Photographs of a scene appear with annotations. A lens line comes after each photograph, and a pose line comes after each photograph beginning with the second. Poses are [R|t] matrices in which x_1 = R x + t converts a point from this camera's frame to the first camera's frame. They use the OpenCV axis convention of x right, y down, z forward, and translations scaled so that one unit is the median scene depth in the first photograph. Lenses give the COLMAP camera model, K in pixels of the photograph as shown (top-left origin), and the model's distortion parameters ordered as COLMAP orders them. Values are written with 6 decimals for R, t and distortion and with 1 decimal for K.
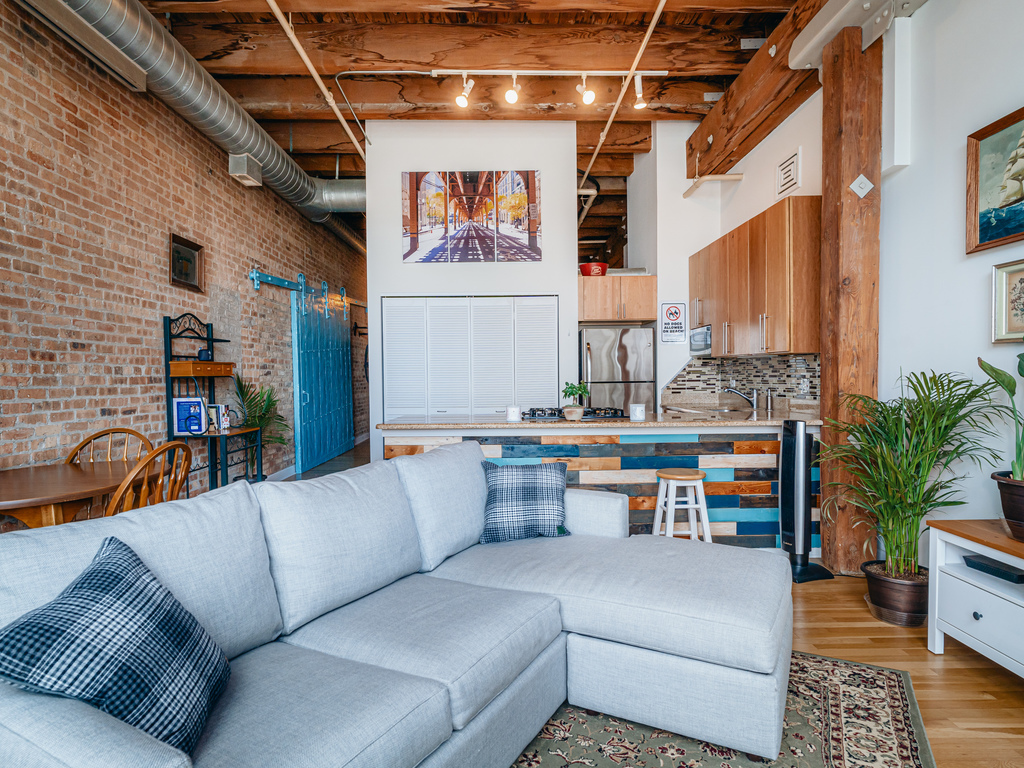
lens RADIAL K [[584.8, 0, 514.0], [0, 584.8, 388.7], [0, 0, 1]] dist [-0.008644, 0.001865]
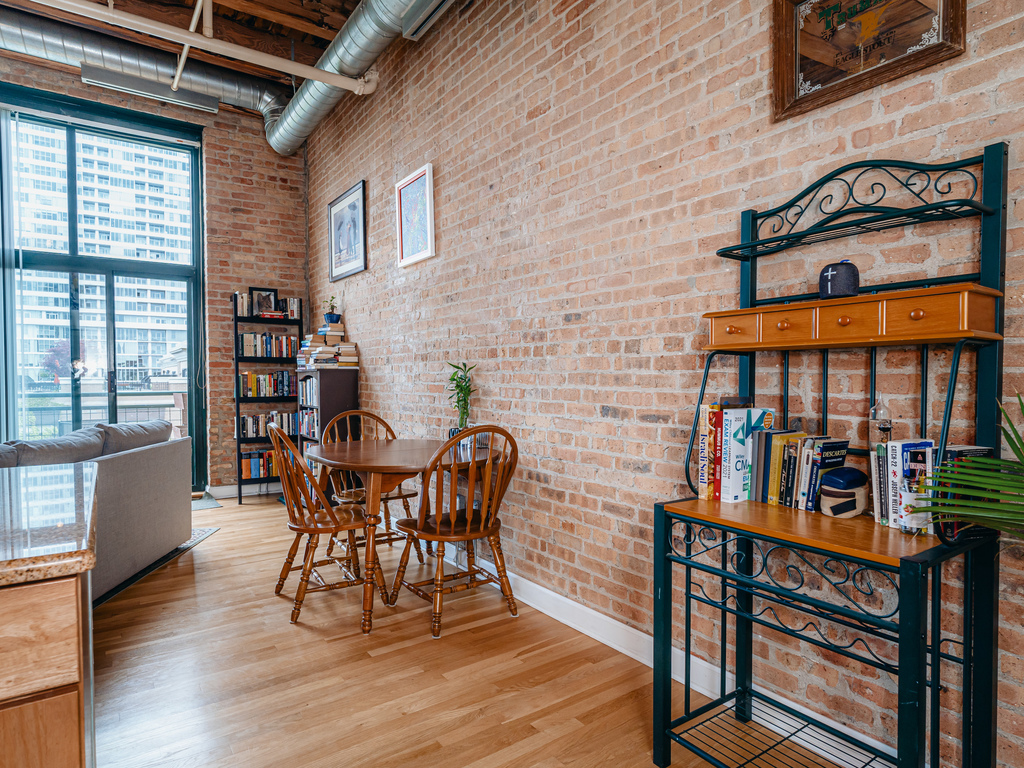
lens RADIAL K [[584.8, 0, 505.3], [0, 584.8, 391.7], [0, 0, 1]] dist [-0.008644, 0.001865]
pose [[-0.832836, 0.028815, -0.552769, -0.151483], [0.000191, 0.998659, 0.051770, -0.010139], [0.553520, 0.043010, -0.831725, 0.932630]]
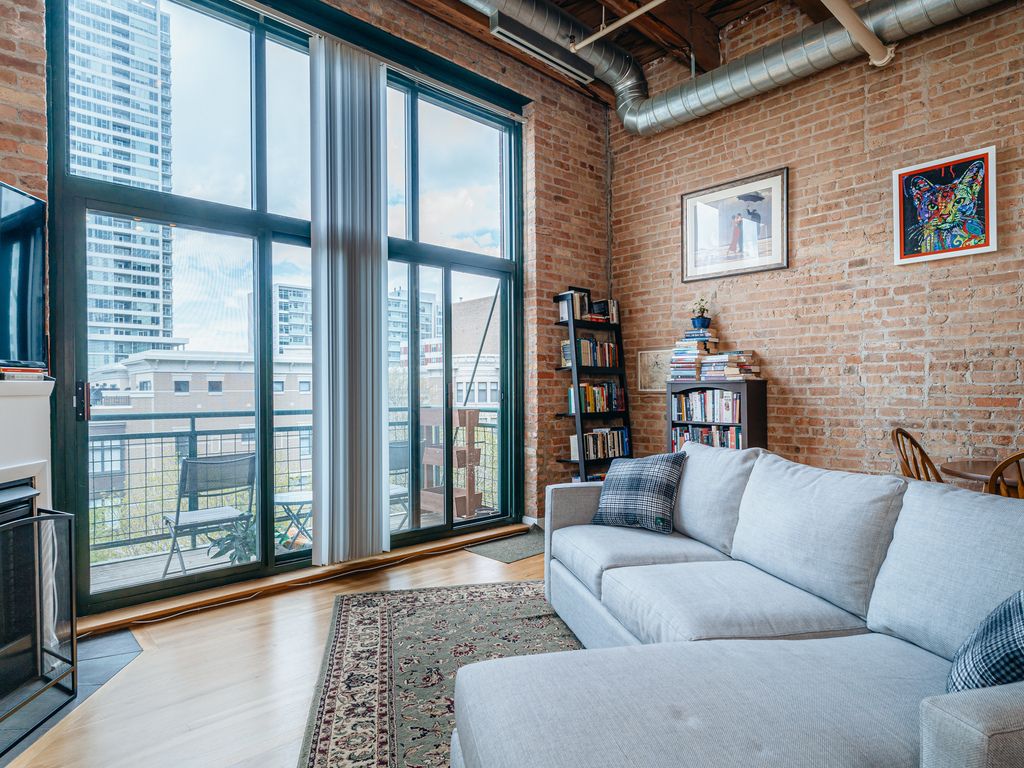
lens RADIAL K [[584.8, 0, 501.5], [0, 584.8, 392.2], [0, 0, 1]] dist [-0.008644, 0.001865]
pose [[-0.763522, 0.018729, -0.645511, 0.268749], [-0.001256, 0.999534, 0.030486, -0.006282], [0.645781, 0.024088, -0.763143, 0.488561]]
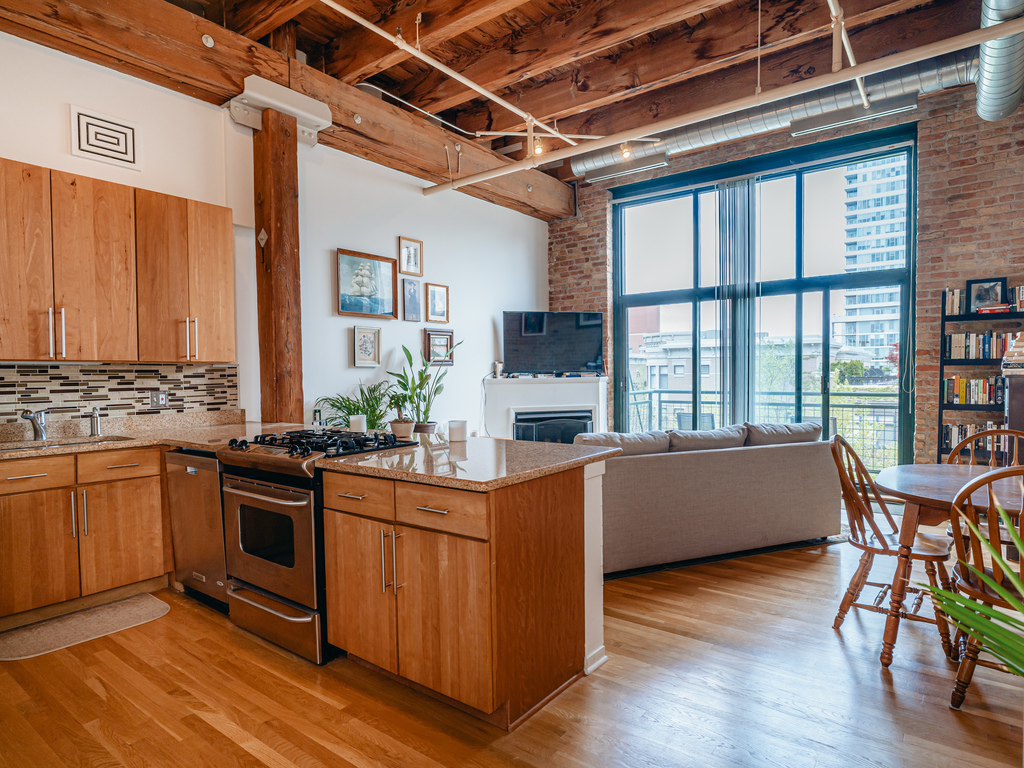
lens RADIAL K [[584.8, 0, 496.1], [0, 584.8, 390.9], [0, 0, 1]] dist [-0.008644, 0.001865]
pose [[-0.762181, -0.000032, 0.647364, -0.355727], [0.033618, 0.998649, 0.039629, -0.026974], [-0.646491, 0.051968, -0.761150, 0.997446]]
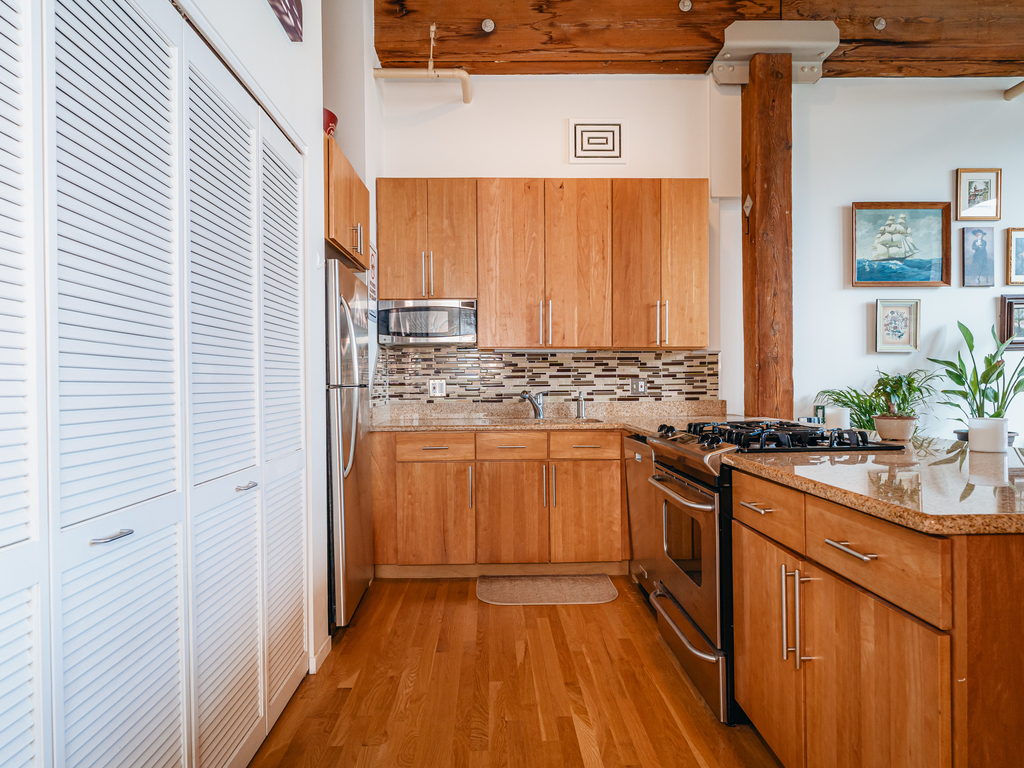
lens RADIAL K [[592.9, 0, 511.7], [0, 592.9, 390.1], [0, 0, 1]] dist [-0.009646, 0.009769]
pose [[0.011539, 0.000372, 0.999933, -0.312251], [0.028830, 0.999584, -0.000704, -0.003438], [-0.999518, 0.028836, 0.011523, 0.876853]]
